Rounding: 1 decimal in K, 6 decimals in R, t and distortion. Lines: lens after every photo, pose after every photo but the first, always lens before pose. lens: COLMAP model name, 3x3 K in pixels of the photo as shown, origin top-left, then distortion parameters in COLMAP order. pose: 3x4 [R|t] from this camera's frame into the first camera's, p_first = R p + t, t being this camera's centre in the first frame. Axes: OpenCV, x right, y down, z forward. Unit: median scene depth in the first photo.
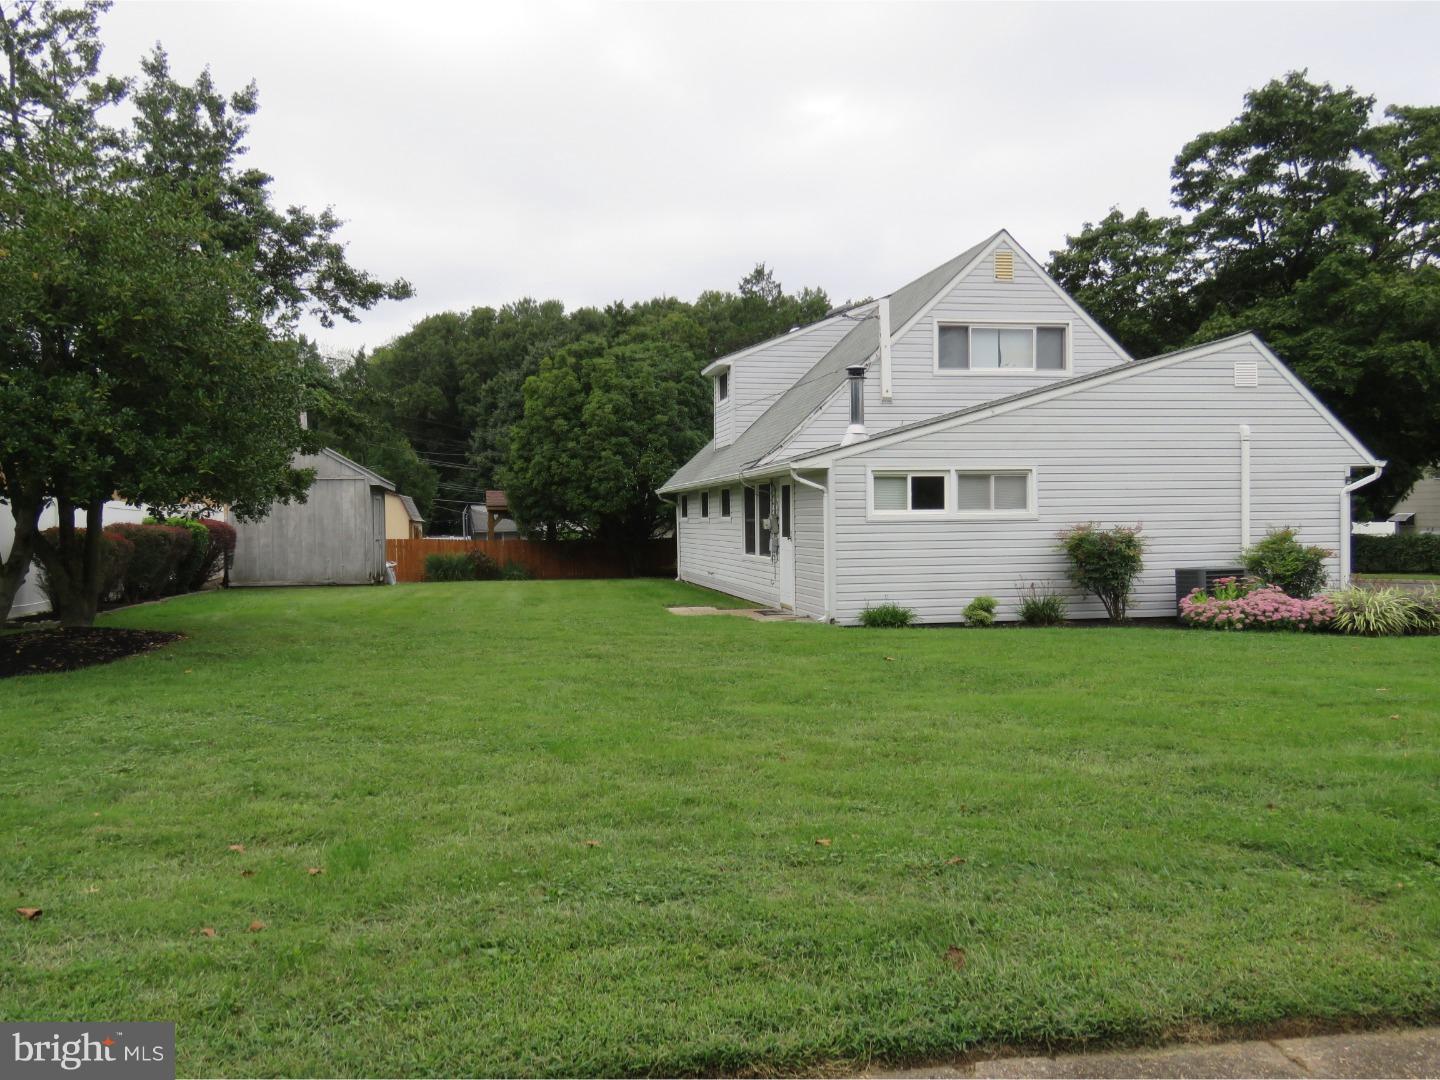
lens RADIAL K [[1194.3, 0, 719.2], [0, 1194.3, 539.2], [0, 0, 1]] dist [0.006539, 0.005817]
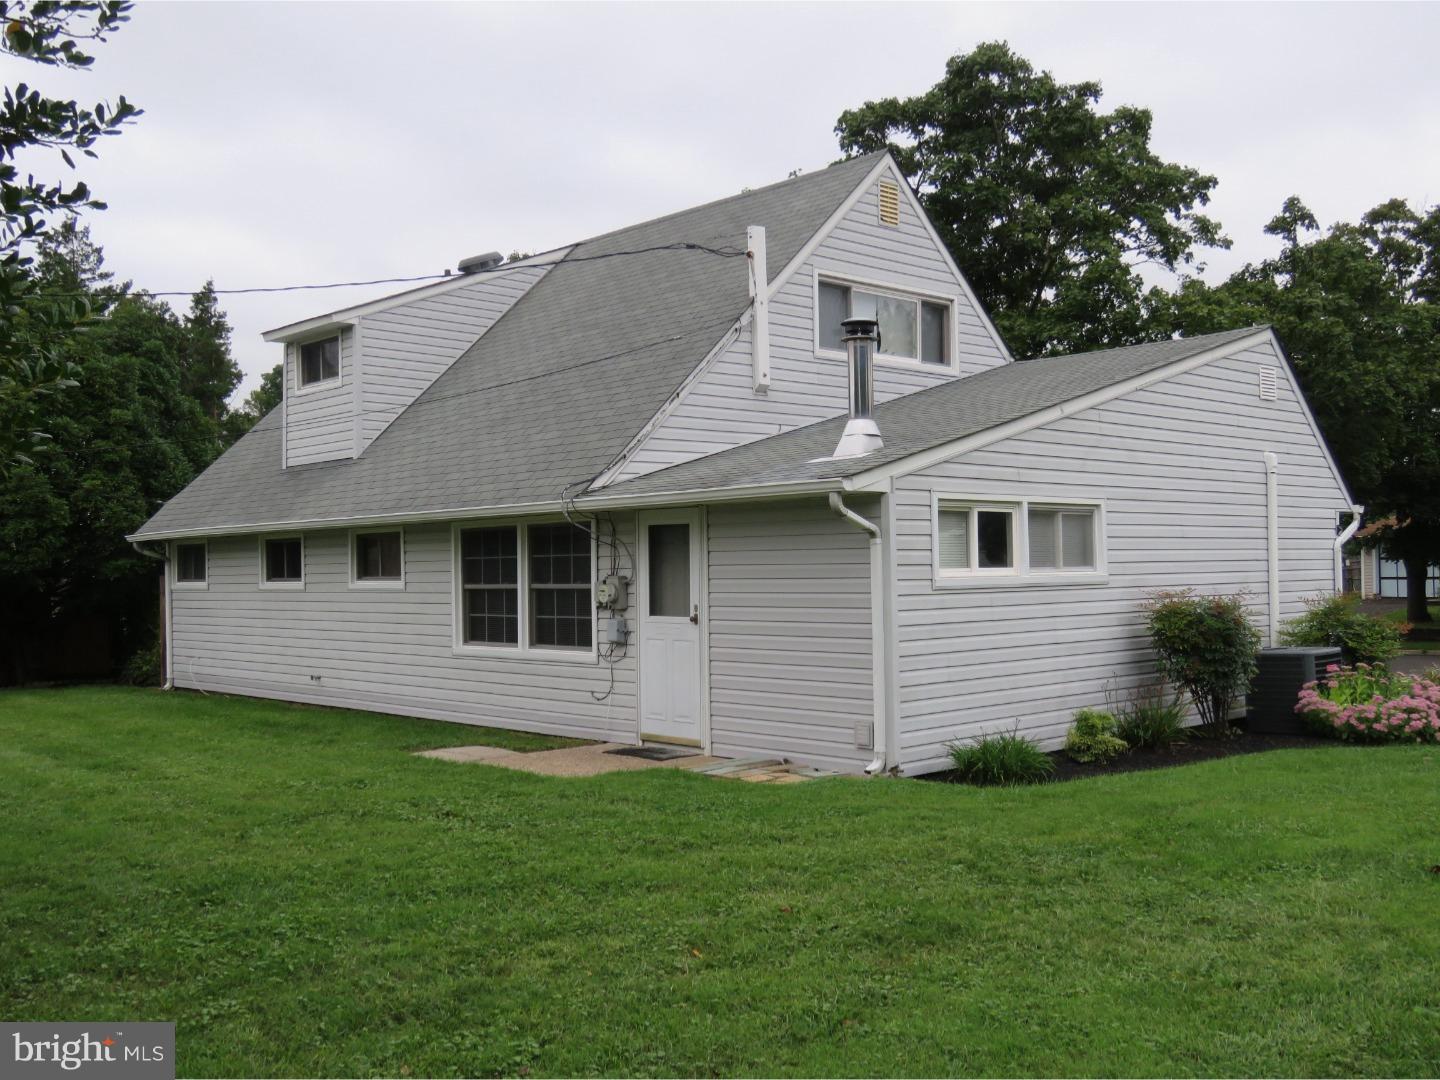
lens RADIAL K [[1382.3, 0, 720.3], [0, 1382.3, 541.5], [0, 0, 1]] dist [0.009399, 0.000000]
pose [[0.841266, 0.010854, 0.540512, -0.261210], [0.013972, 0.999028, -0.041808, -0.009045], [-0.540441, 0.042723, 0.840297, 0.416915]]
